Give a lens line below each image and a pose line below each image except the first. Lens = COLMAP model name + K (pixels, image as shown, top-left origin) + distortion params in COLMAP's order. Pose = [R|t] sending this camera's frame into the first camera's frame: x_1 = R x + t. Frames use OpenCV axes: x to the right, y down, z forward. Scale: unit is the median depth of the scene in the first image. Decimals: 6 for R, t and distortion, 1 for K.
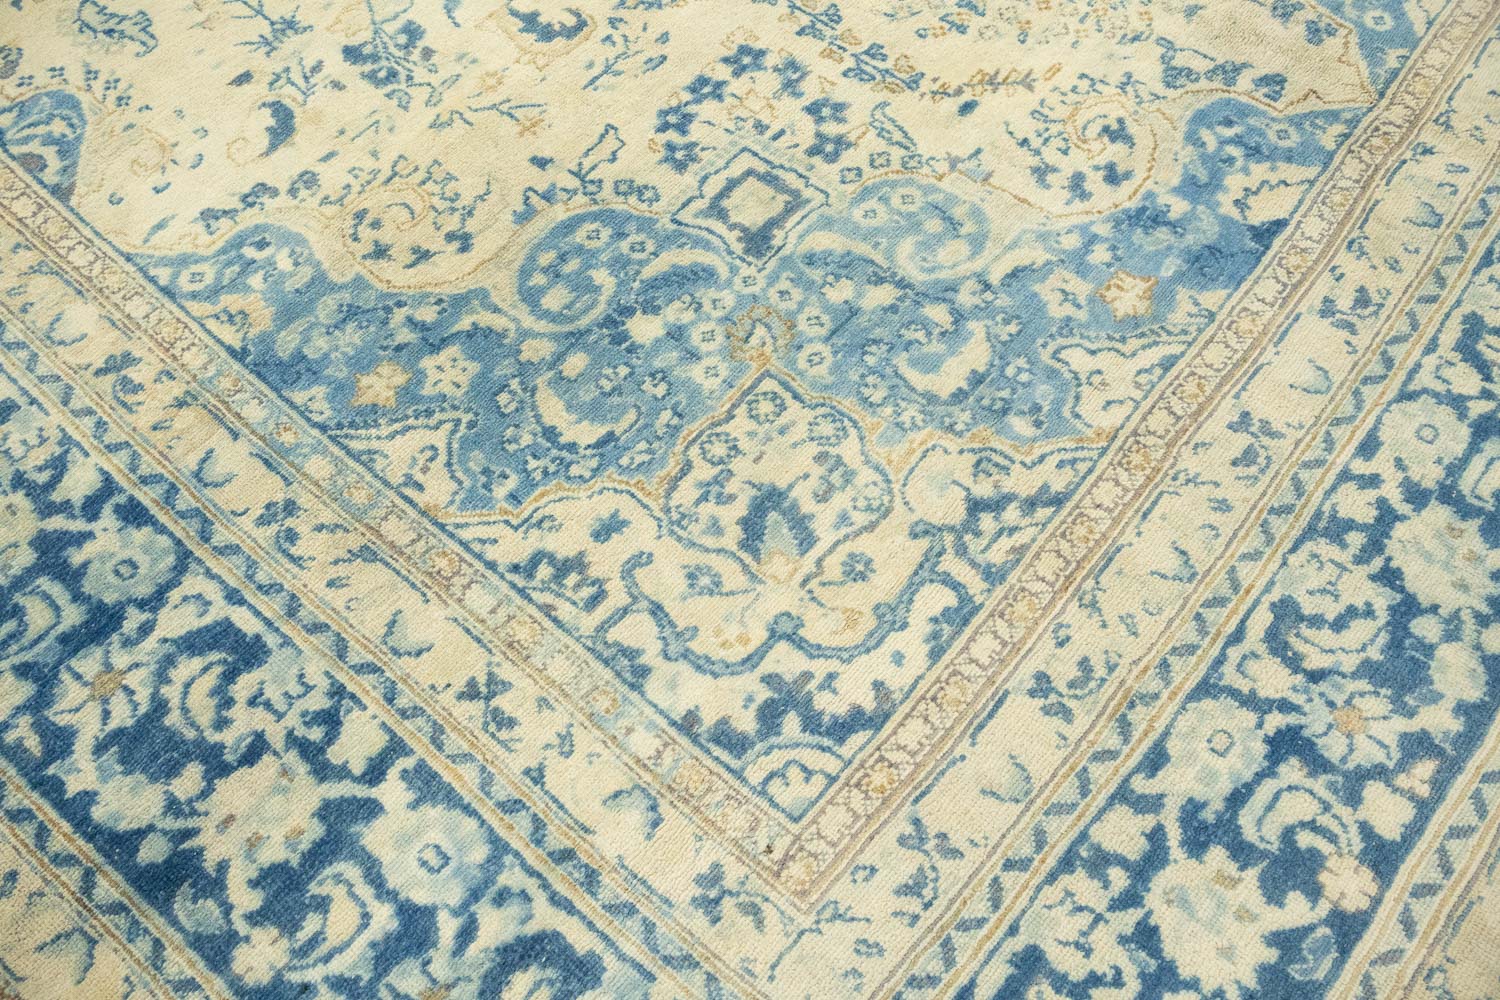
lens RADIAL K [[1242.4, 0, 740.5], [0, 1242.4, 489.6], [0, 0, 1]] dist [-0.001564, 0.002620]
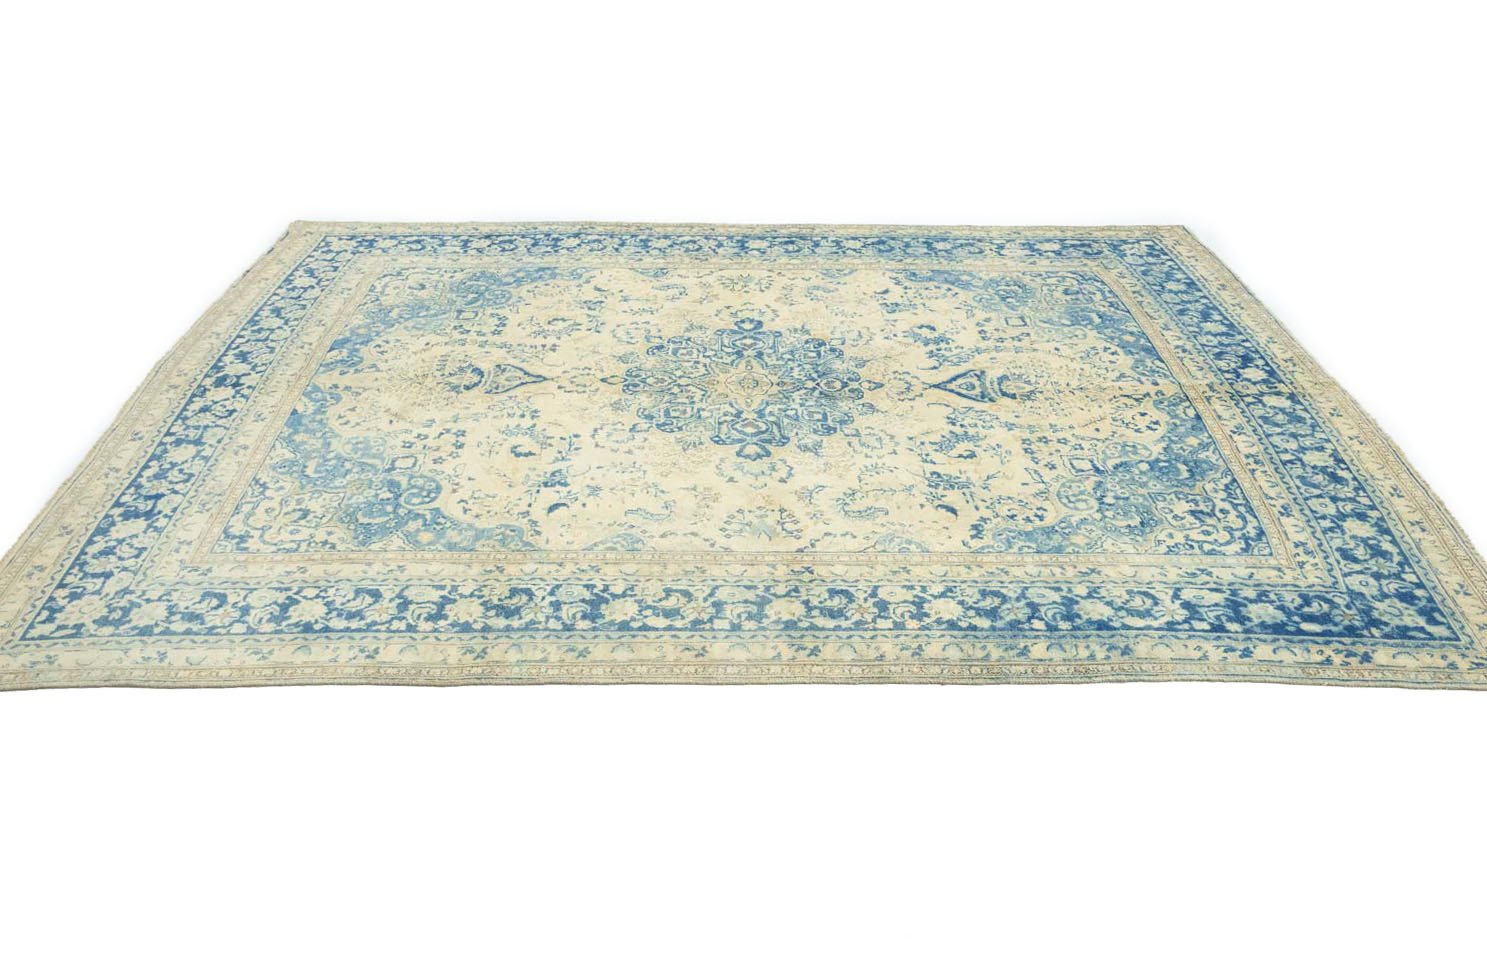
lens RADIAL K [[1242.8, 0, 730.6], [0, 1242.8, 477.2], [0, 0, 1]] dist [-0.005833, 0.009510]
pose [[-0.779310, 0.355488, -0.516047, 1.583997], [-0.538976, 0.039837, 0.841378, -4.010897], [0.319657, 0.933832, 0.160555, 1.203377]]
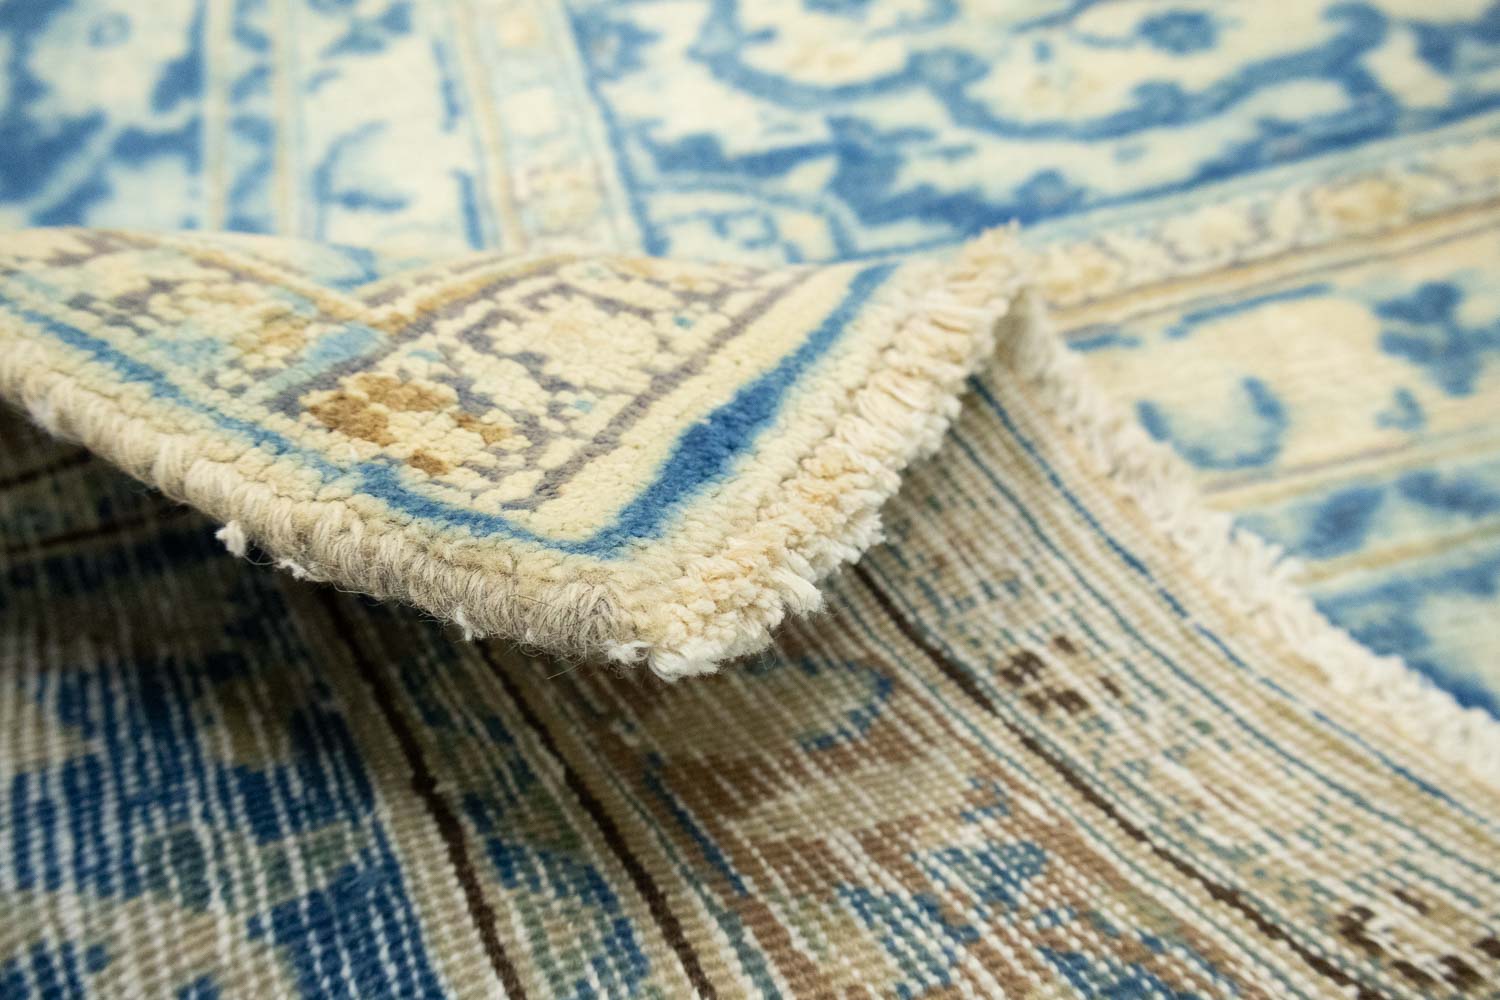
lens RADIAL K [[1242.4, 0, 755.0], [0, 1242.4, 501.8], [0, 0, 1]] dist [-0.001564, 0.002620]
pose [[-0.825728, -0.365884, 0.429305, -0.953477], [0.541106, -0.298859, 0.786058, -2.564910], [-0.159304, 0.881370, 0.444758, 2.113494]]
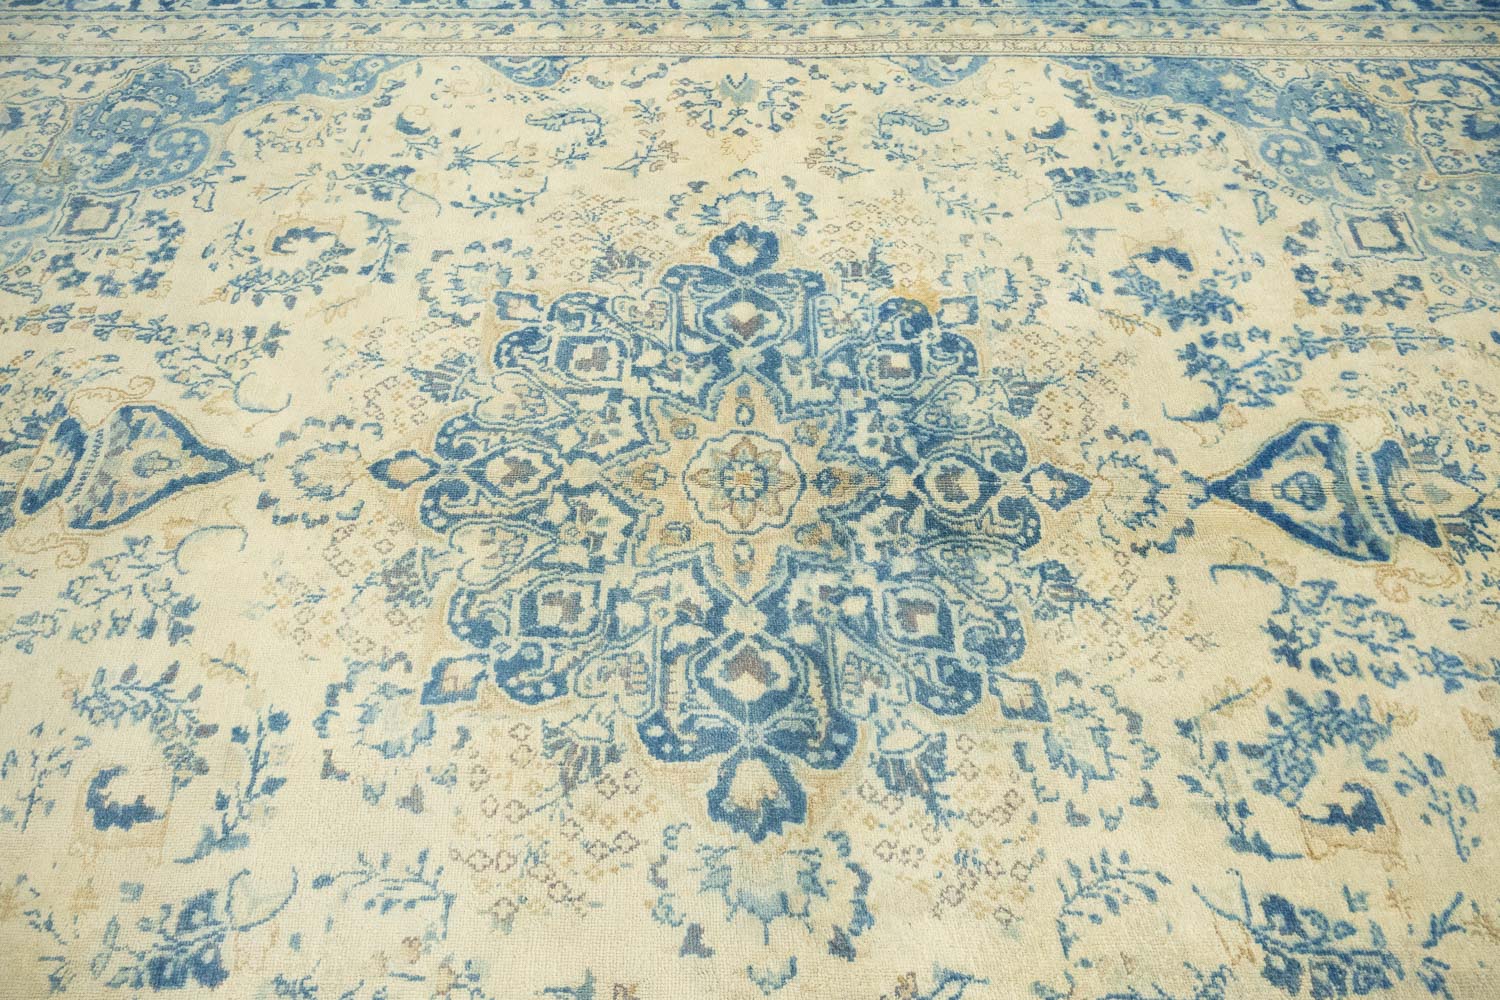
lens RADIAL K [[1242.4, 0, 735.3], [0, 1242.4, 498.2], [0, 0, 1]] dist [-0.001564, 0.002620]
pose [[-0.775474, 0.516886, -0.362587, 0.144658], [-0.538833, -0.242468, 0.806764, -2.194616], [0.329090, 0.820998, 0.466543, 0.899718]]
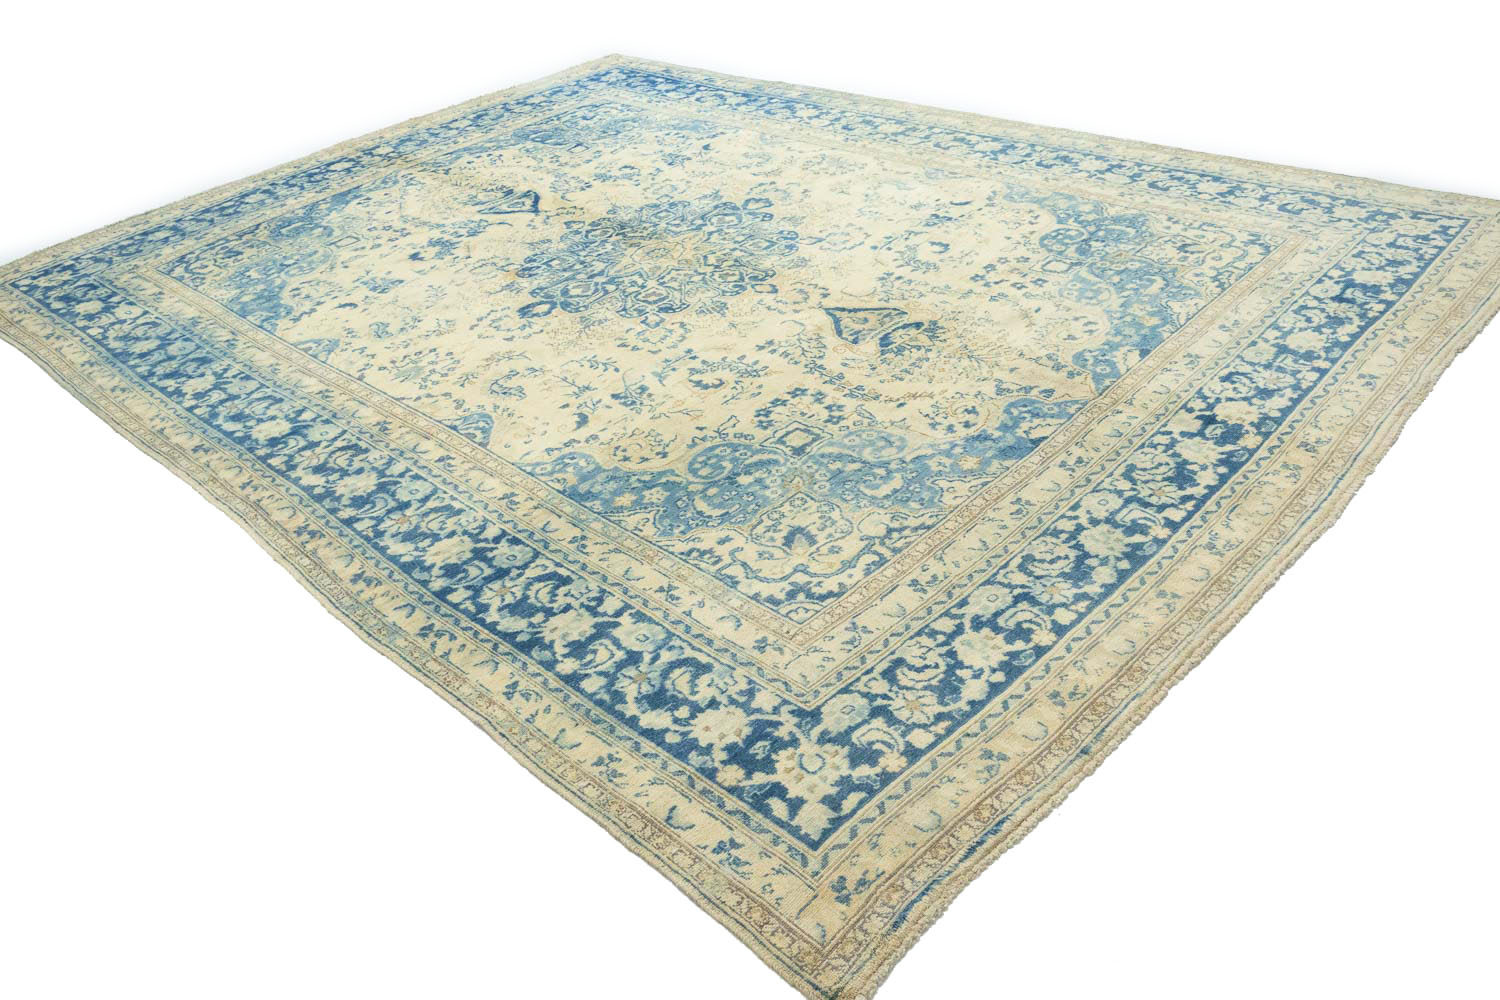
lens RADIAL K [[1242.4, 0, 734.8], [0, 1242.4, 499.6], [0, 0, 1]] dist [-0.001564, 0.002620]
pose [[0.993760, -0.015033, -0.110521, 0.150464], [-0.037391, 0.888640, -0.457078, 0.925711], [0.105085, 0.458358, 0.882533, -0.937682]]
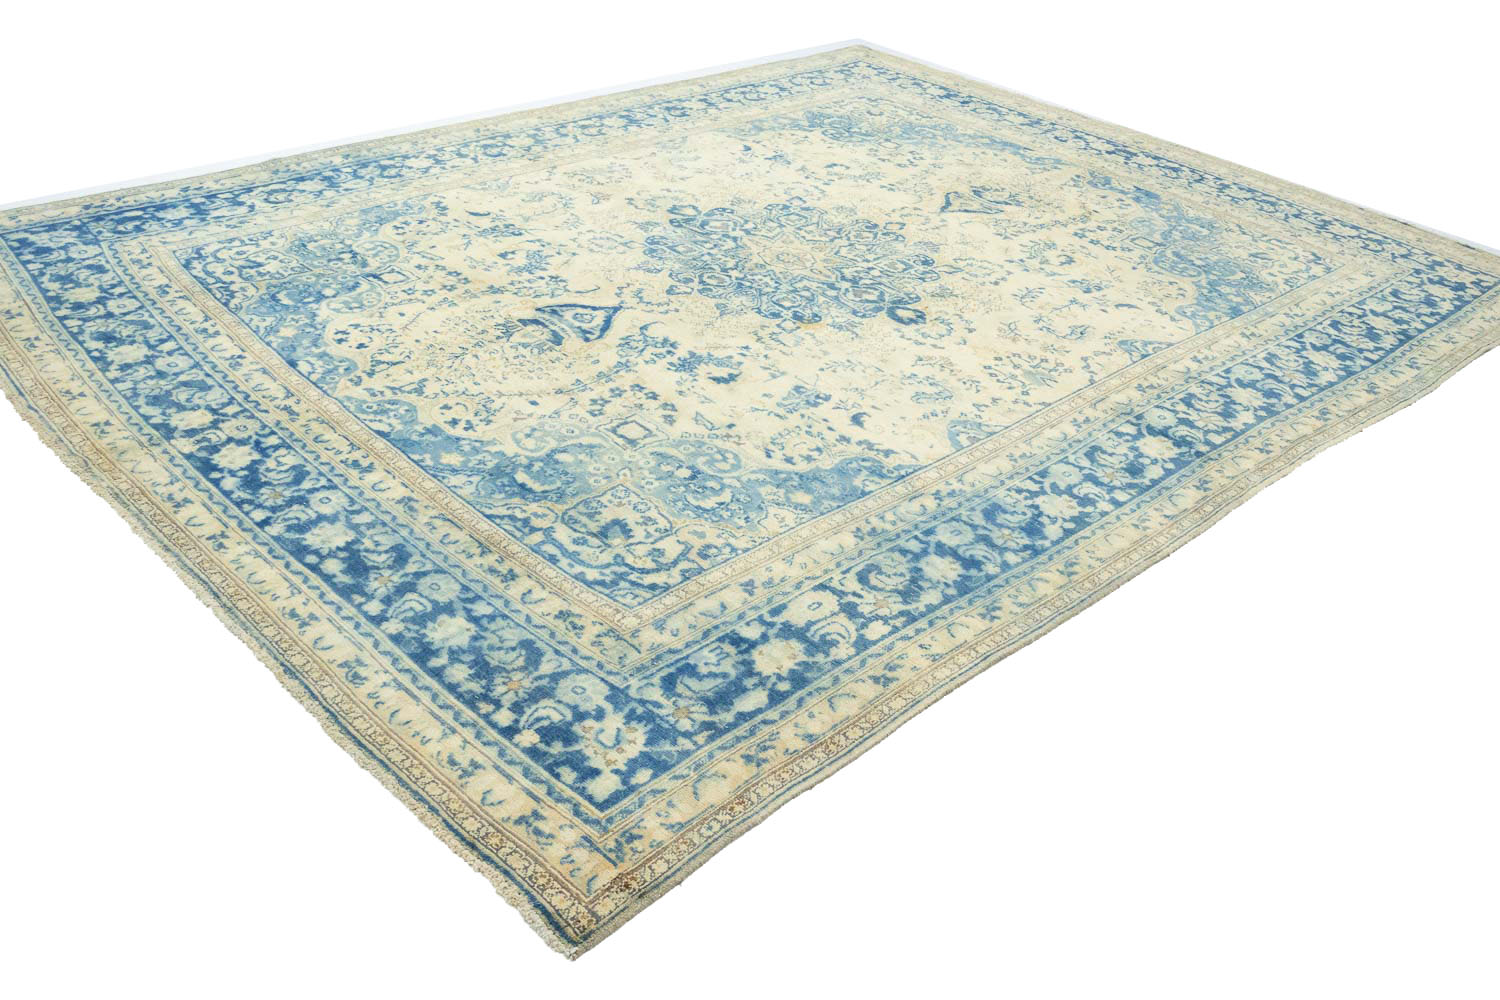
lens RADIAL K [[1242.4, 0, 734.3], [0, 1242.4, 507.5], [0, 0, 1]] dist [-0.001564, 0.002620]
pose [[0.132546, -0.537617, 0.832706, -3.313879], [0.834107, 0.514339, 0.199301, -1.475843], [-0.535441, 0.668149, 0.516604, 0.426595]]
